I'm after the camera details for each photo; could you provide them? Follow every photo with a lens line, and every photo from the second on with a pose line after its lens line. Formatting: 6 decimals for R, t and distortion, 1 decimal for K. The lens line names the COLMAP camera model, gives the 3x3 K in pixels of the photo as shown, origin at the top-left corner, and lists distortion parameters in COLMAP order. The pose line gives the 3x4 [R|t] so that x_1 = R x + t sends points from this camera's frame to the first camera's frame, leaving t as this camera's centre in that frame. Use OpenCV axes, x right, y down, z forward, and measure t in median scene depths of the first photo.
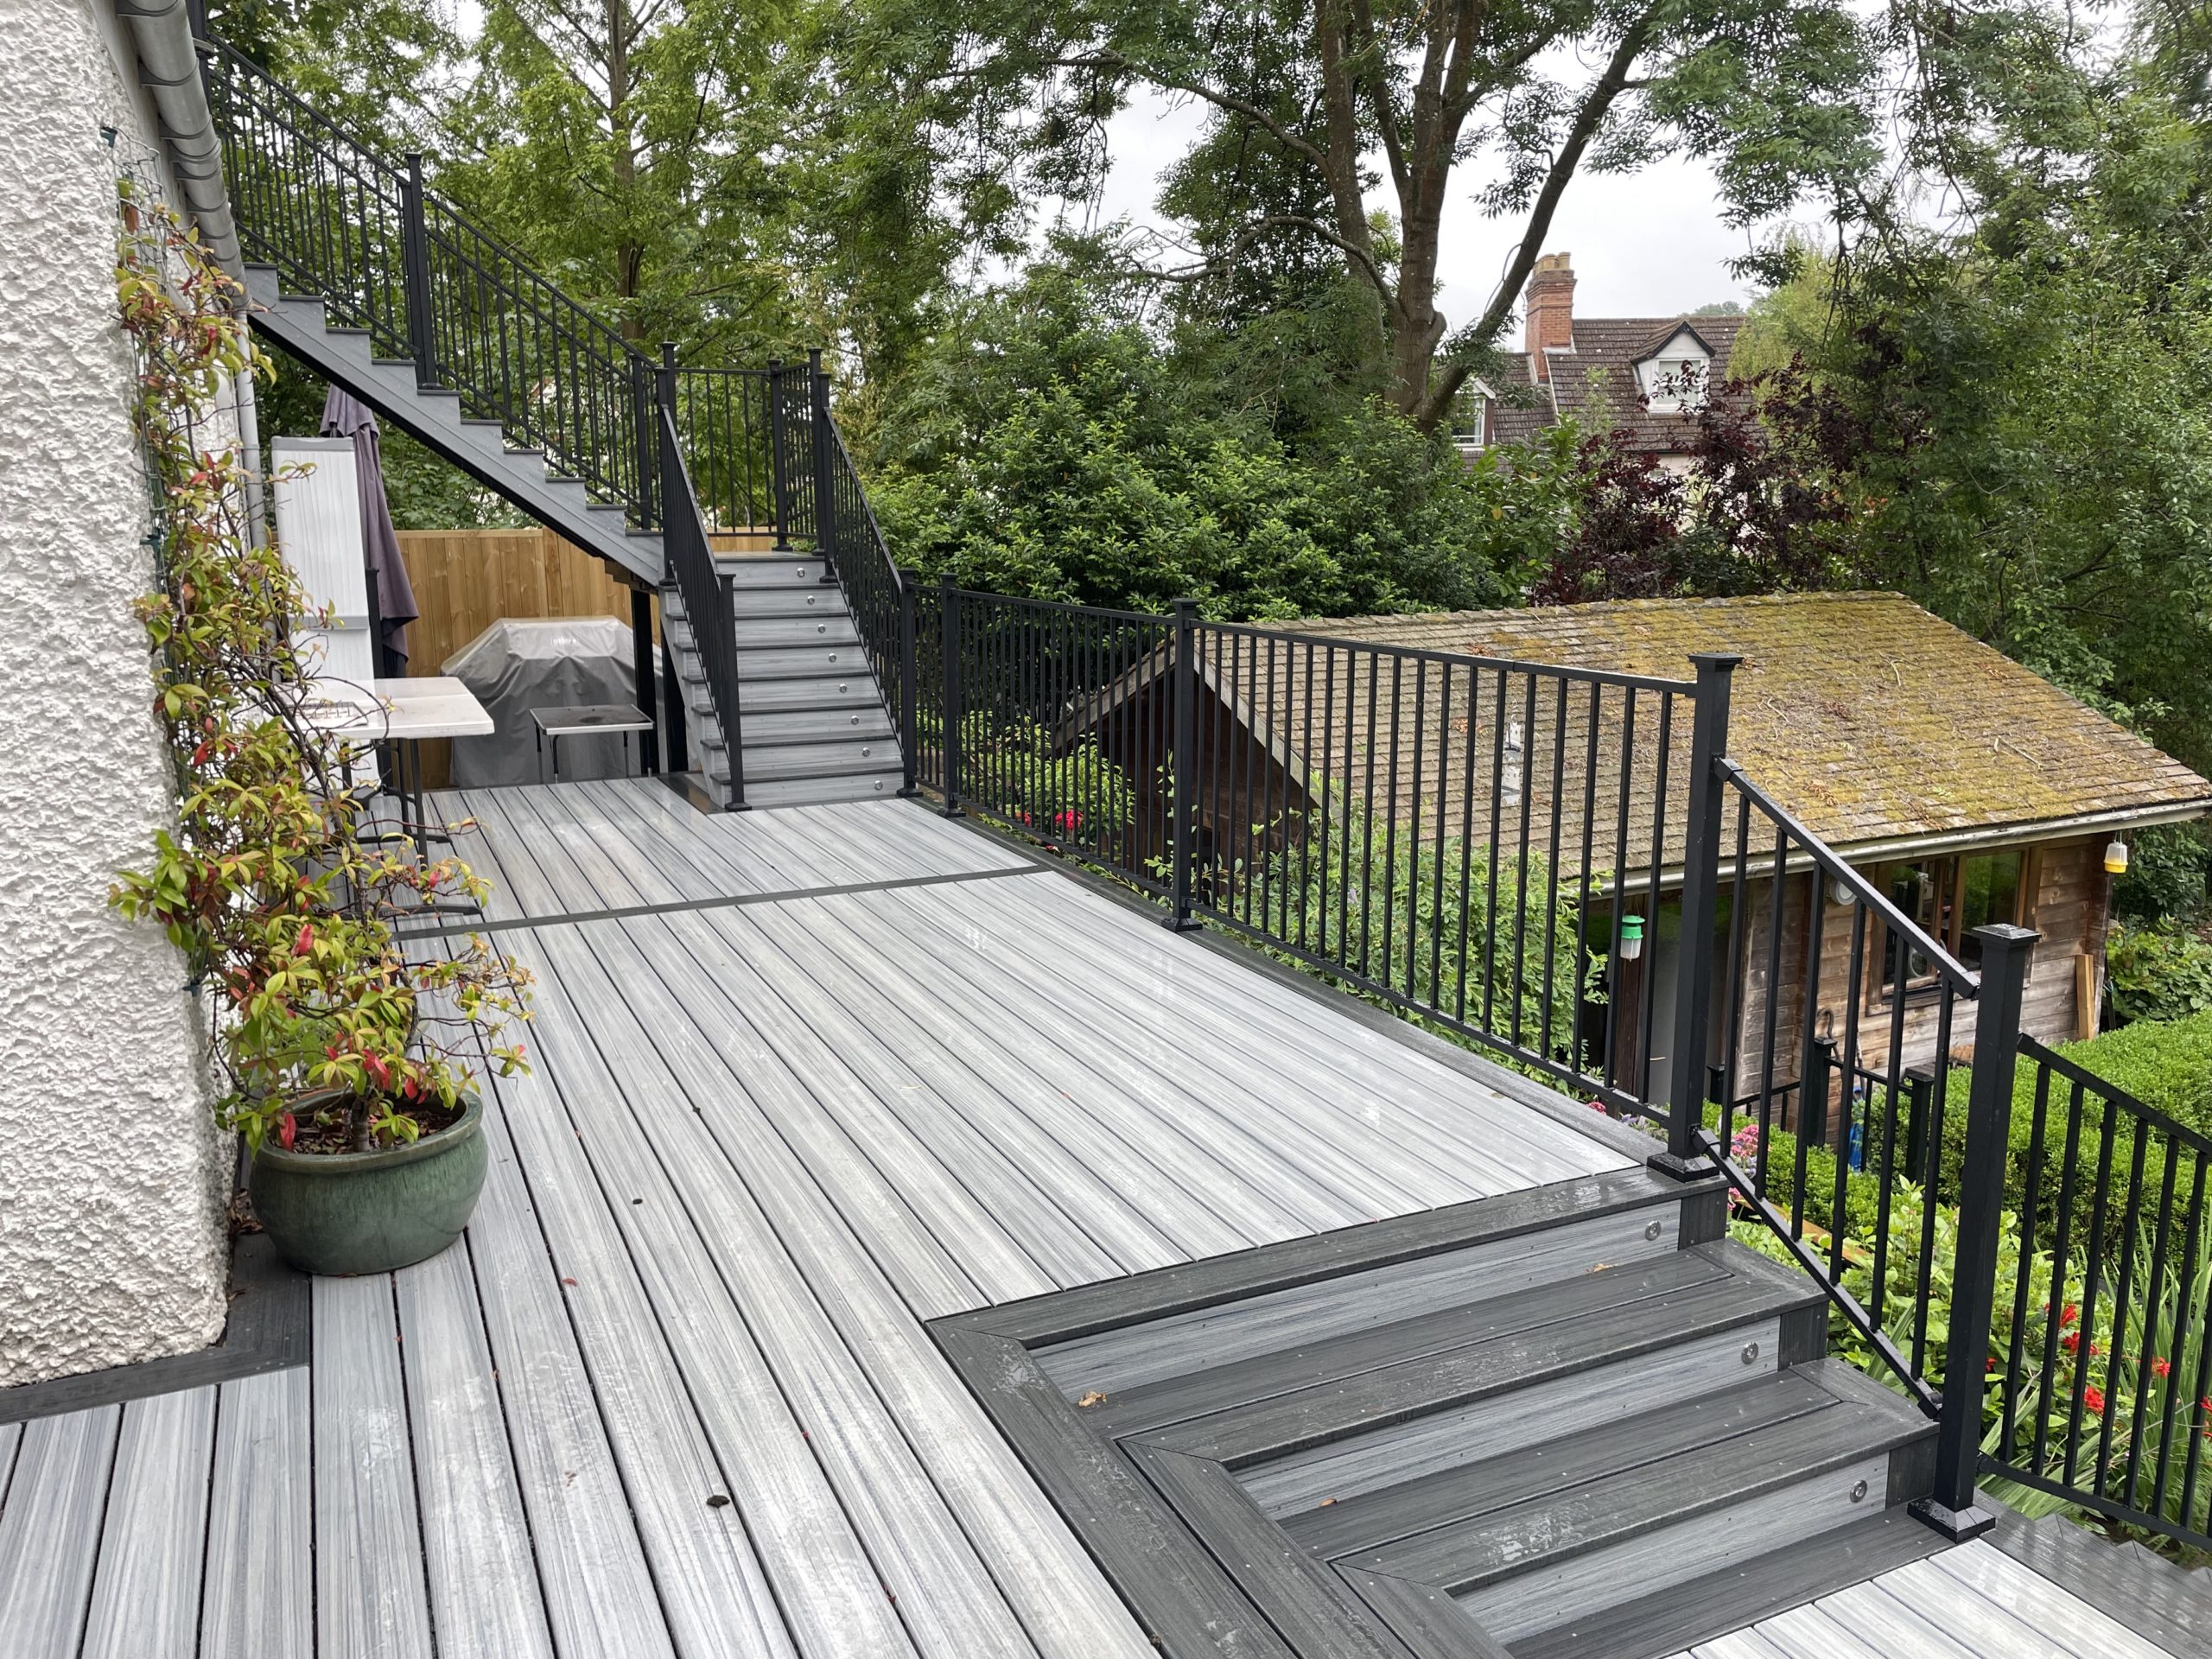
lens RADIAL K [[1651.8, 0, 1092.2], [0, 1651.8, 825.9], [0, 0, 1]] dist [0.092383, -0.128939]
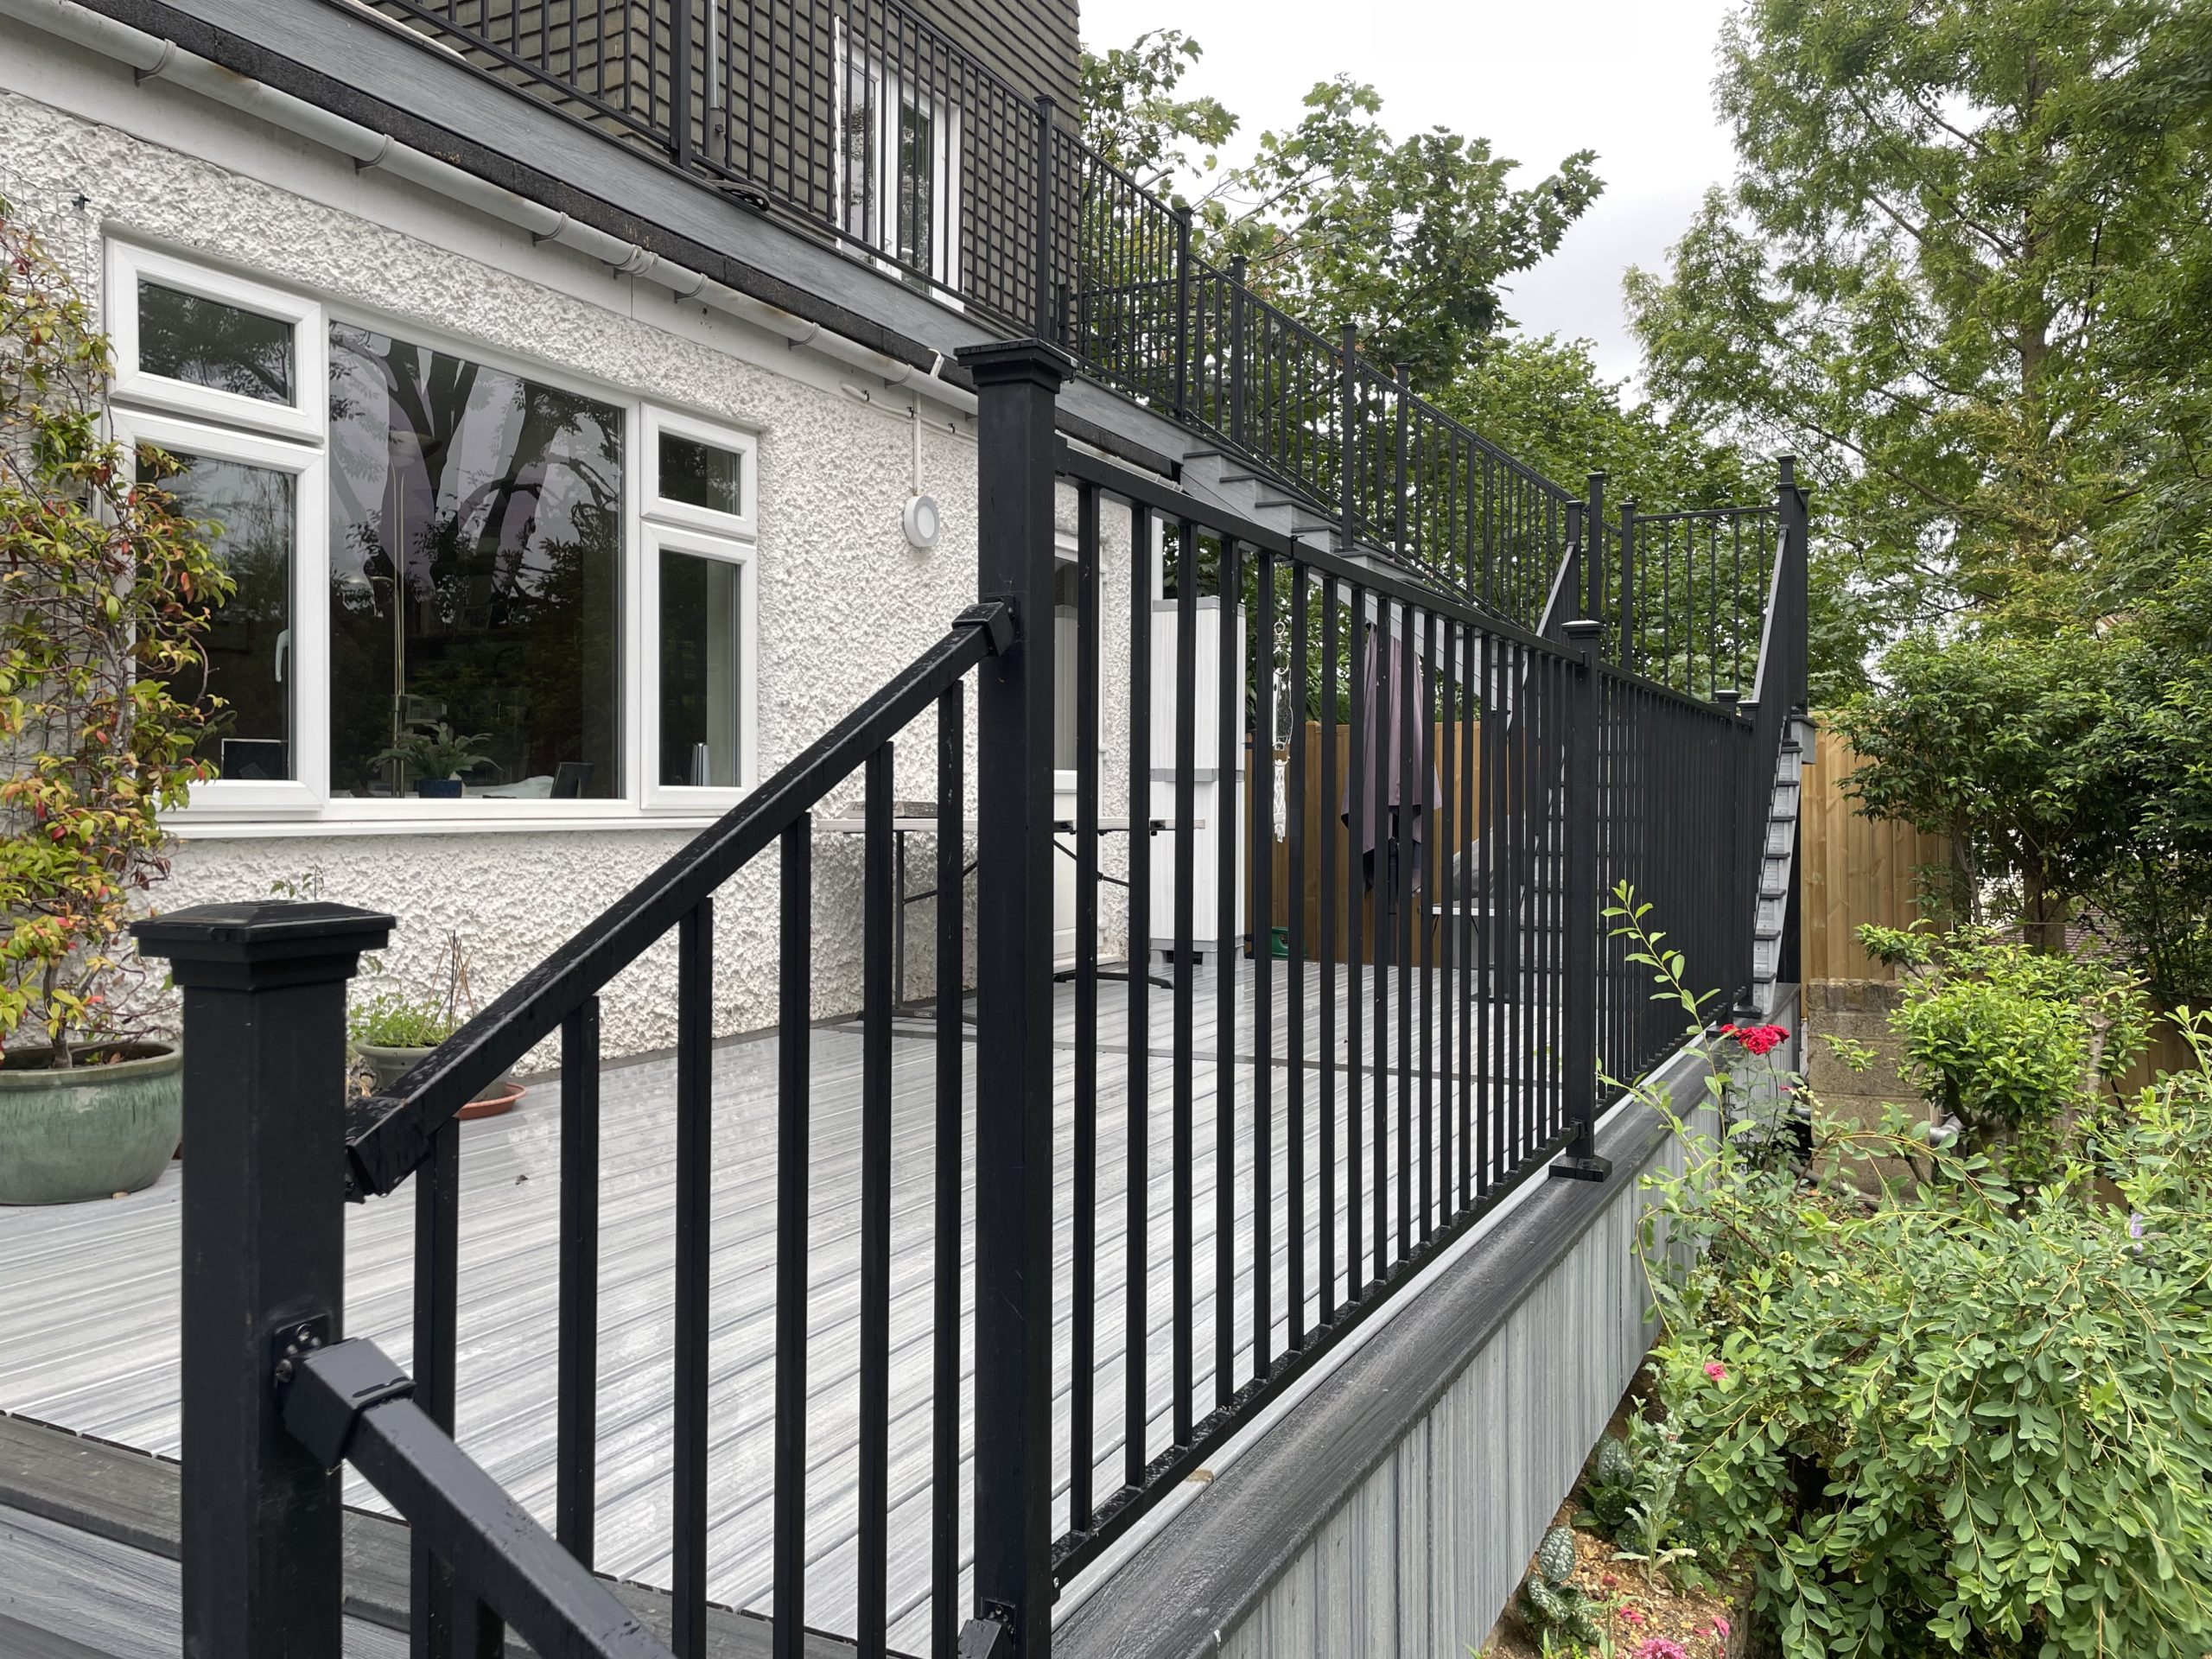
lens RADIAL K [[1664.7, 0, 1086.7], [0, 1664.7, 799.2], [0, 0, 1]] dist [0.092459, -0.127772]
pose [[0.613827, 0.003439, -0.789433, 0.216495], [-0.157027, 0.980540, -0.117826, 0.015040], [0.773666, 0.196288, 0.602422, 0.245377]]
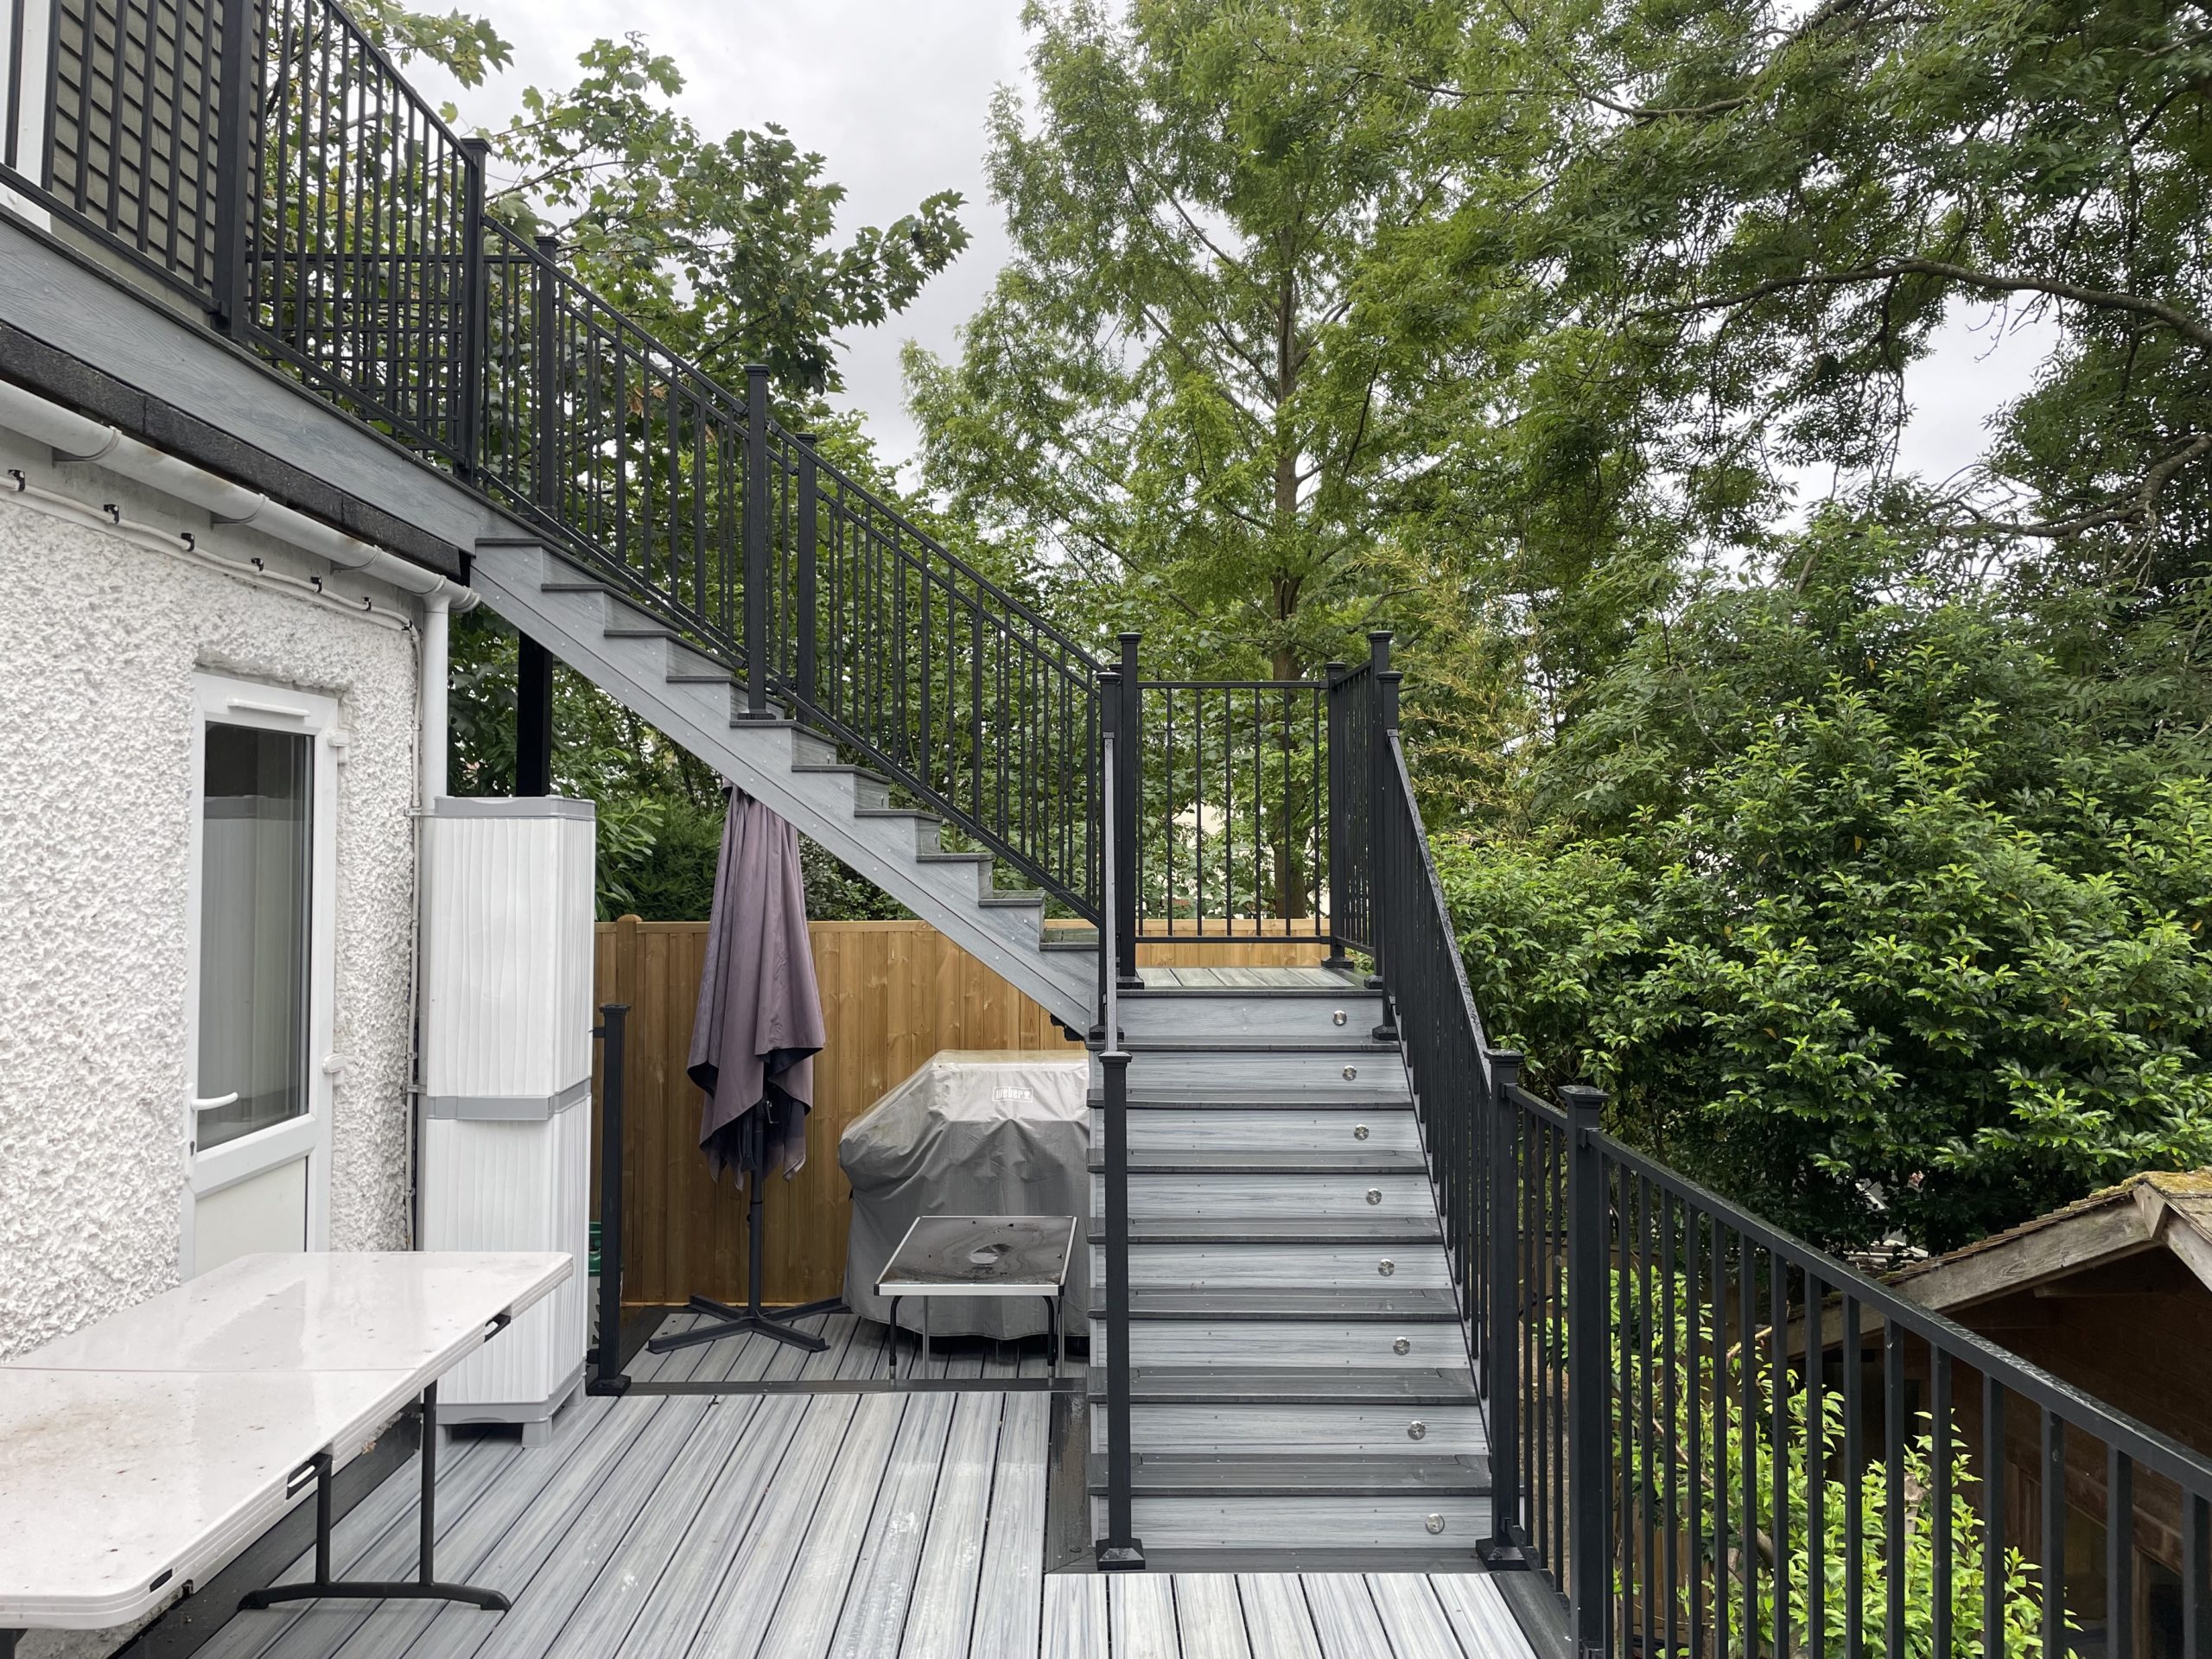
lens RADIAL K [[1664.7, 0, 1086.7], [0, 1664.7, 799.2], [0, 0, 1]] dist [0.092459, -0.127772]
pose [[0.910114, -0.008928, -0.414262, -0.017084], [-0.083433, 0.975343, -0.204318, -0.086693], [0.405871, 0.220516, 0.886928, 0.382420]]
